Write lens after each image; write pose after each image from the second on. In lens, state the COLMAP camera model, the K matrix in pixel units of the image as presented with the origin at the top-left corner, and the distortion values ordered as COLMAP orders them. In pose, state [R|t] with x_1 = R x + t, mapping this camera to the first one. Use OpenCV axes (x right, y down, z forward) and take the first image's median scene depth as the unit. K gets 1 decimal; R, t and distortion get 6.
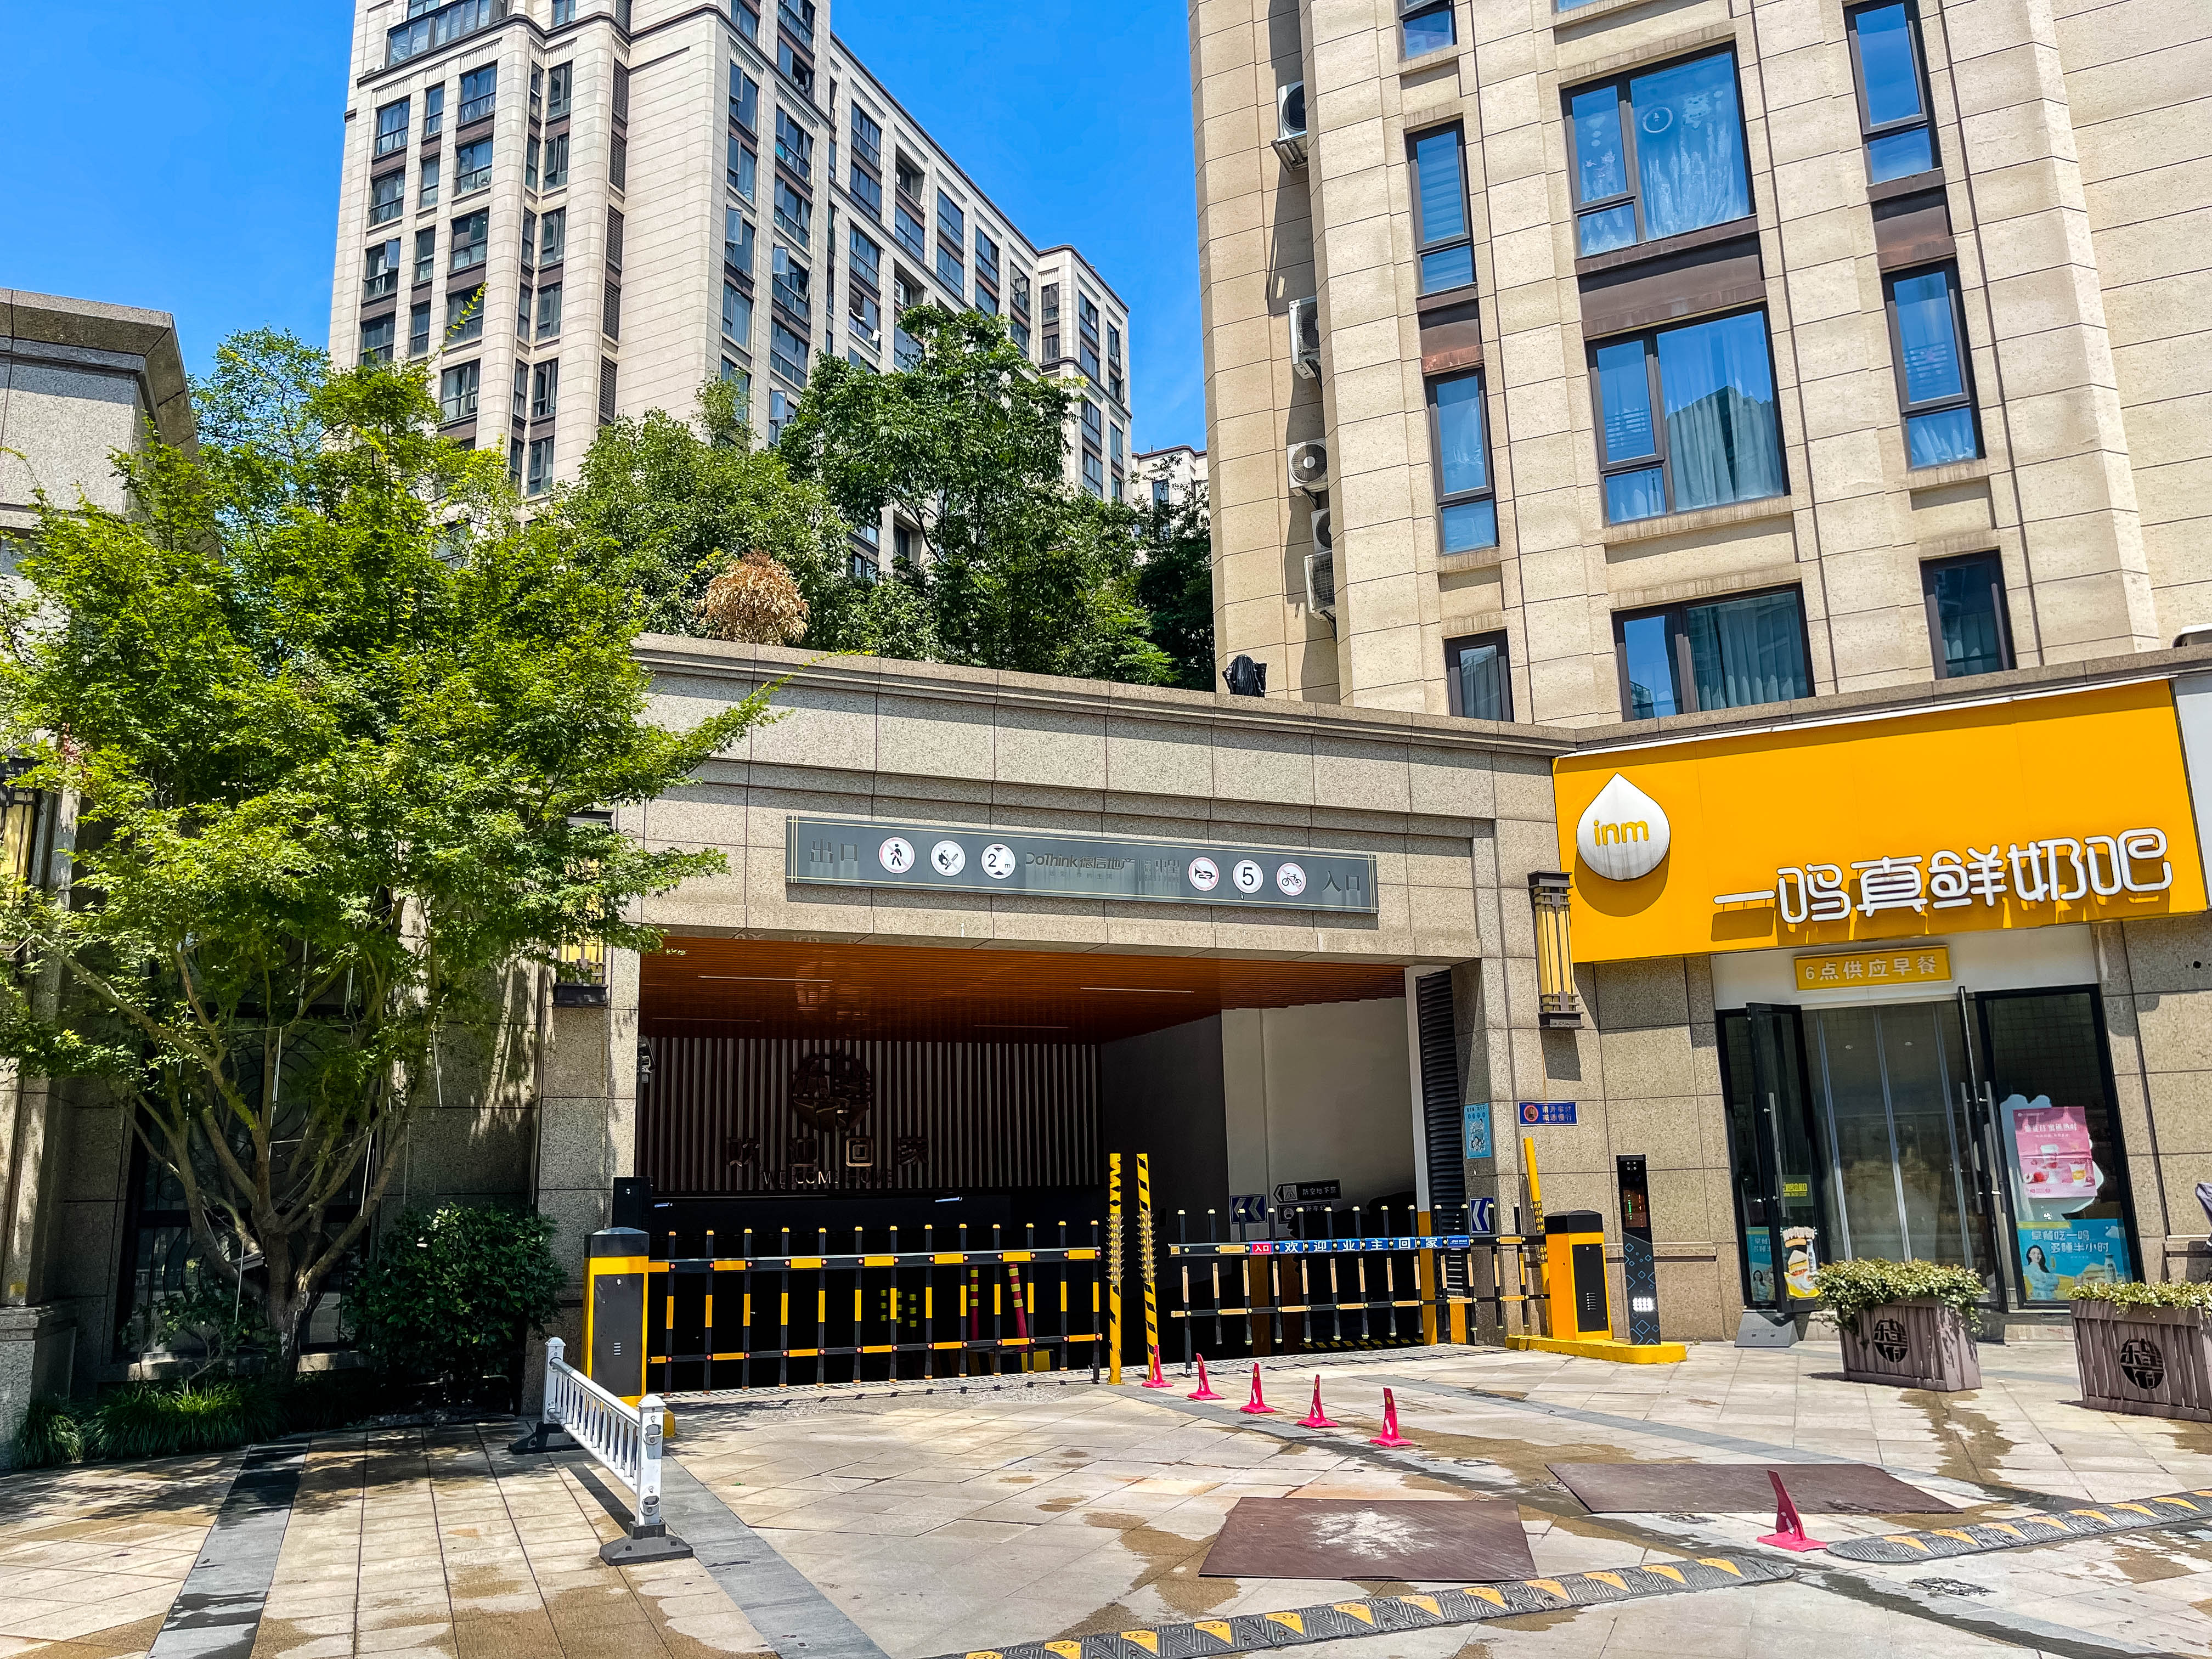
lens RADIAL K [[1731.9, 0, 1103.6], [0, 1731.9, 819.2], [0, 0, 1]] dist [-0.033626, 0.087130]
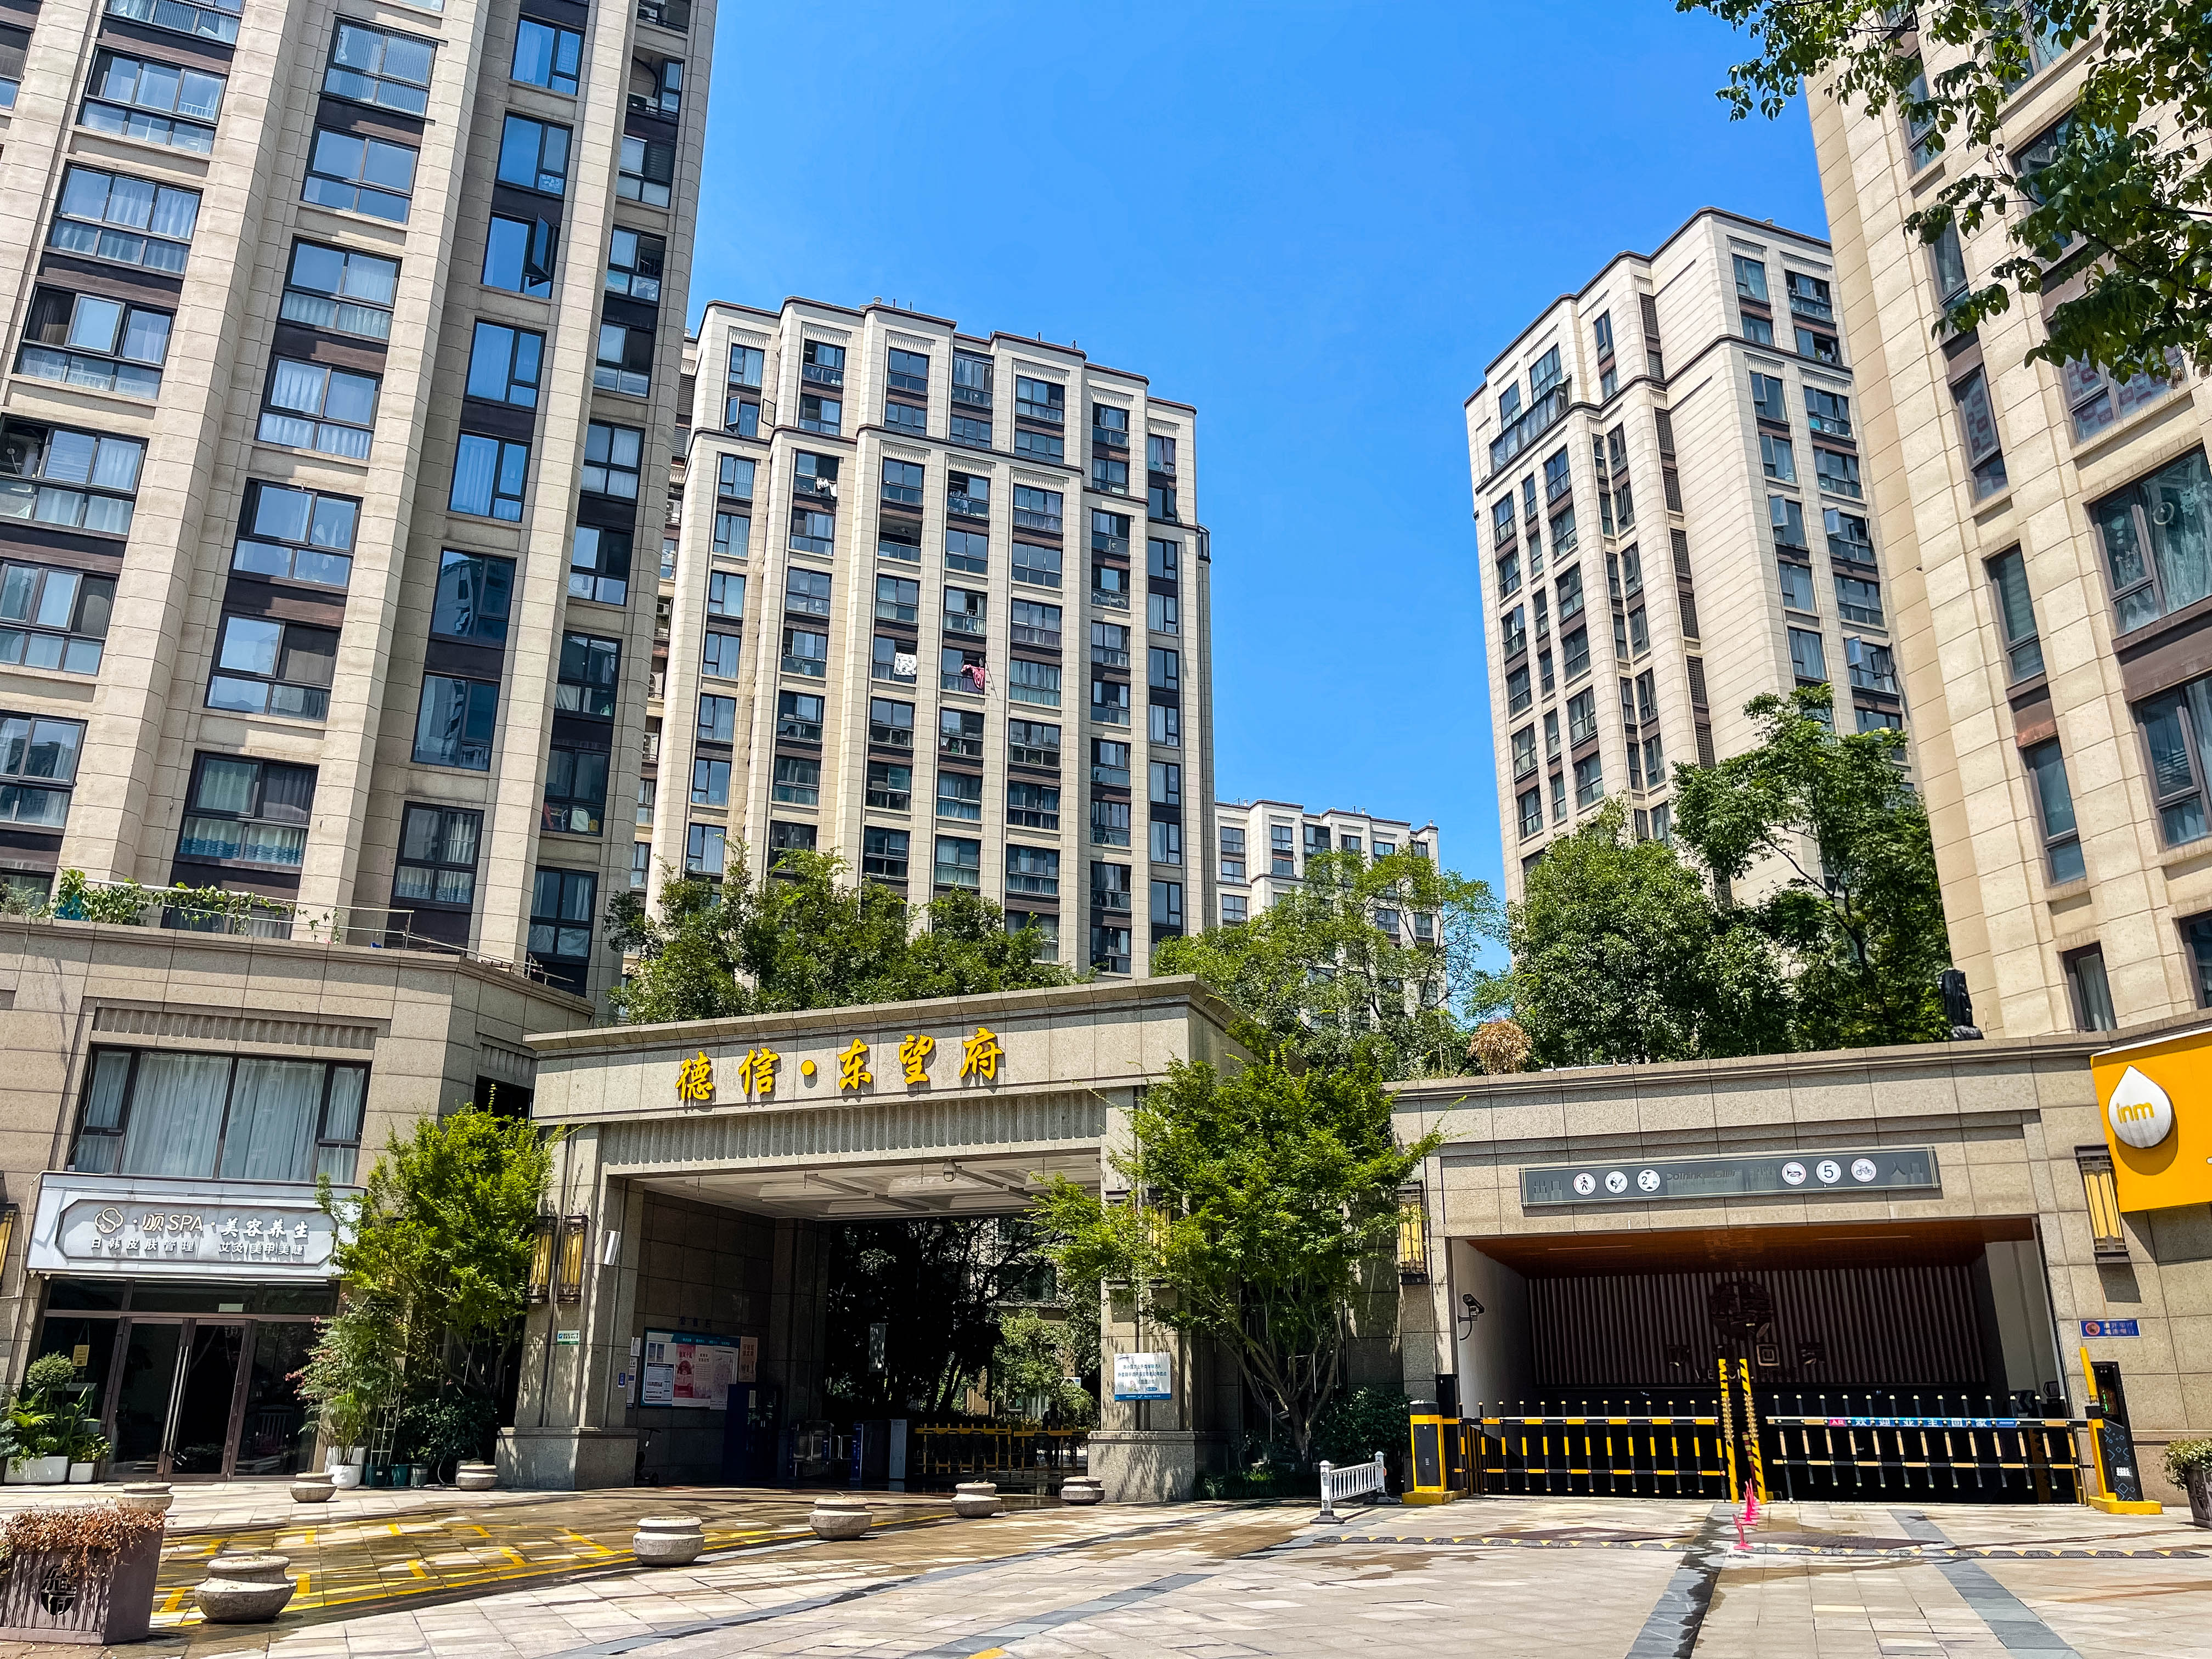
lens RADIAL K [[1731.9, 0, 1103.6], [0, 1731.9, 819.2], [0, 0, 1]] dist [-0.033626, 0.087130]
pose [[0.729593, -0.208274, -0.651396, 0.454954], [0.138753, 0.977768, -0.157217, -0.081493], [0.669658, 0.024321, 0.742271, -0.385305]]
